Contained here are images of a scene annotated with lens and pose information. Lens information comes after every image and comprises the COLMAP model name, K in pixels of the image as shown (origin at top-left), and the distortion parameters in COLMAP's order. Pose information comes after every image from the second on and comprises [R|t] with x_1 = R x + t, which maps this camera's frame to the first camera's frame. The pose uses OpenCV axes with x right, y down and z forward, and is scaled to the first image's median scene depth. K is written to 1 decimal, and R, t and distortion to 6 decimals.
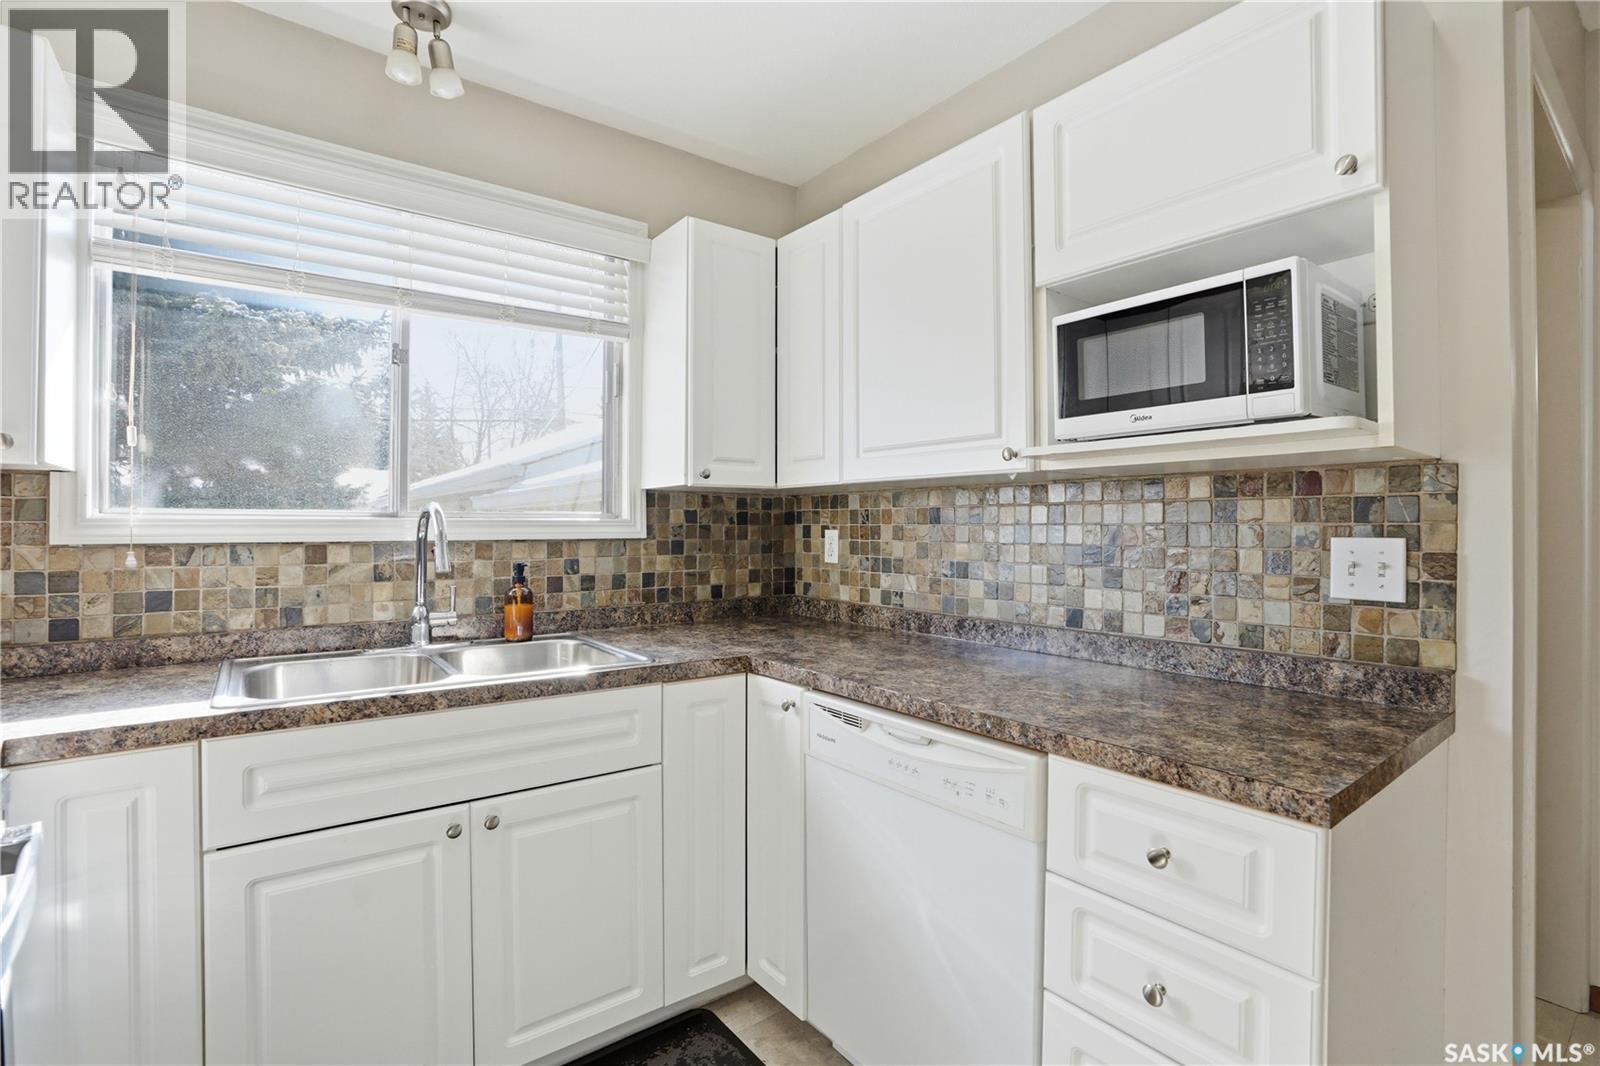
lens RADIAL K [[747.4, 0, 808.7], [0, 747.4, 536.1], [0, 0, 1]] dist [-0.074933, 0.030754]
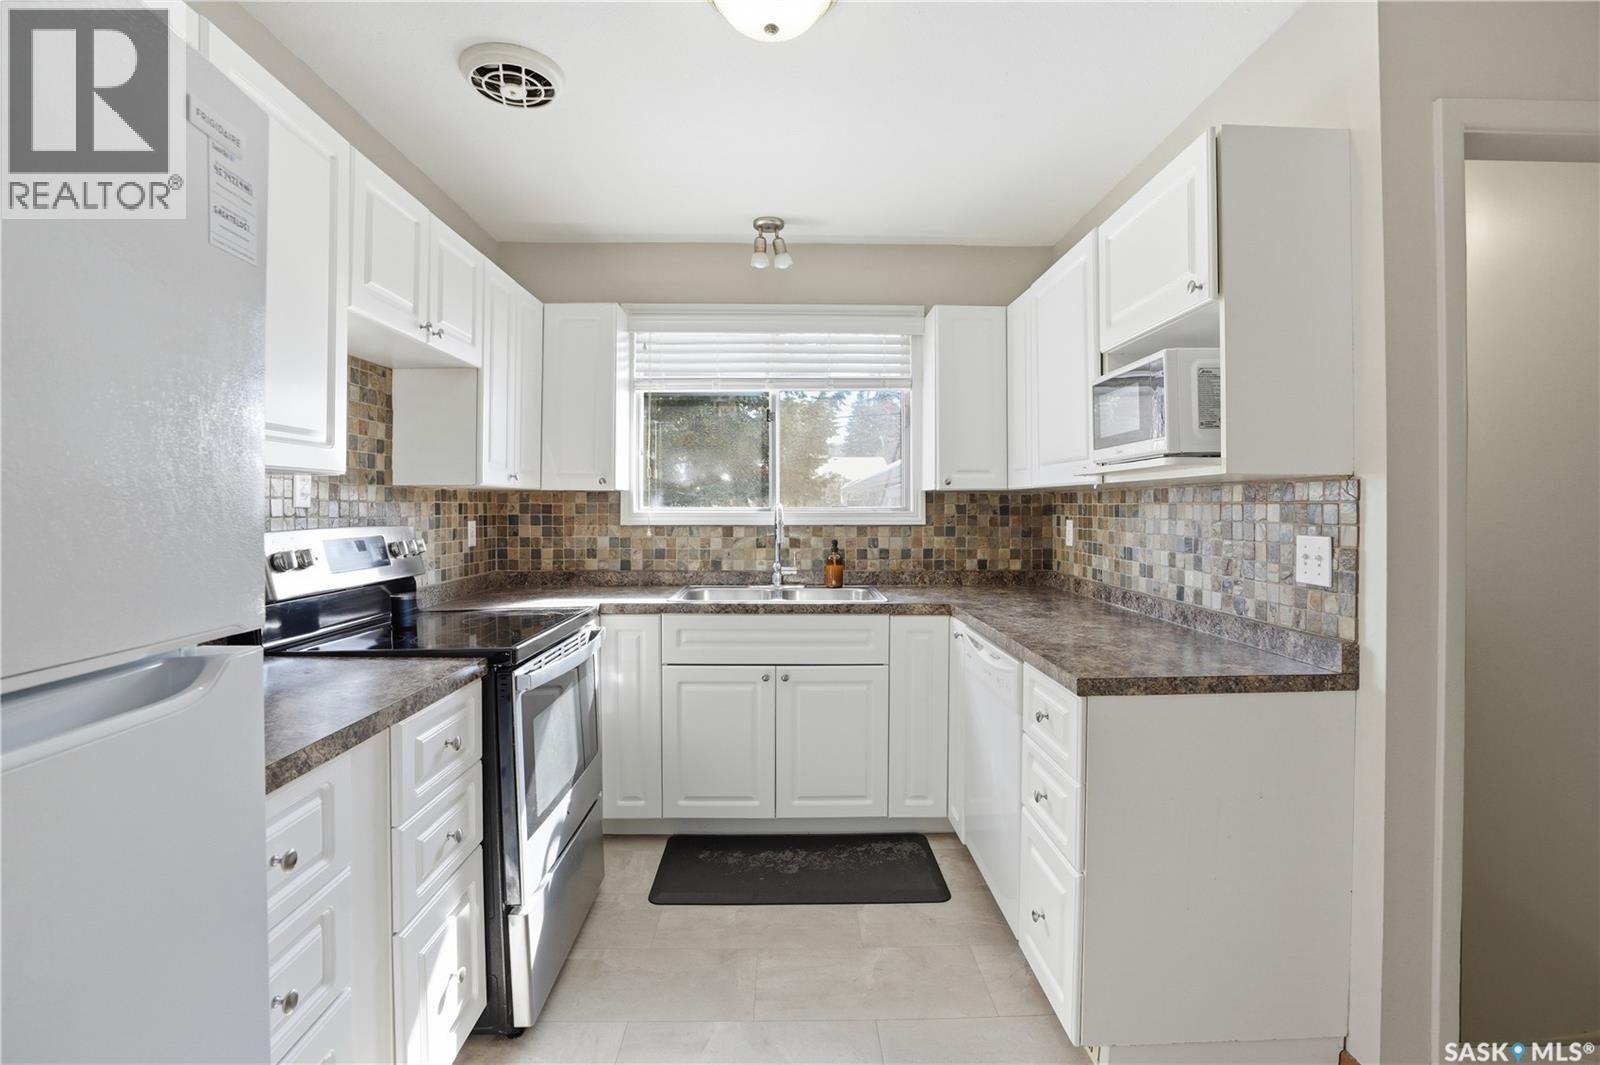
lens RADIAL K [[747.4, 0, 808.7], [0, 747.4, 535.6], [0, 0, 1]] dist [-0.074933, 0.030754]
pose [[0.815393, 0.022805, -0.578458, 0.577002], [-0.007825, 0.999567, 0.028376, -0.020384], [0.578855, -0.018611, 0.815218, -0.414931]]
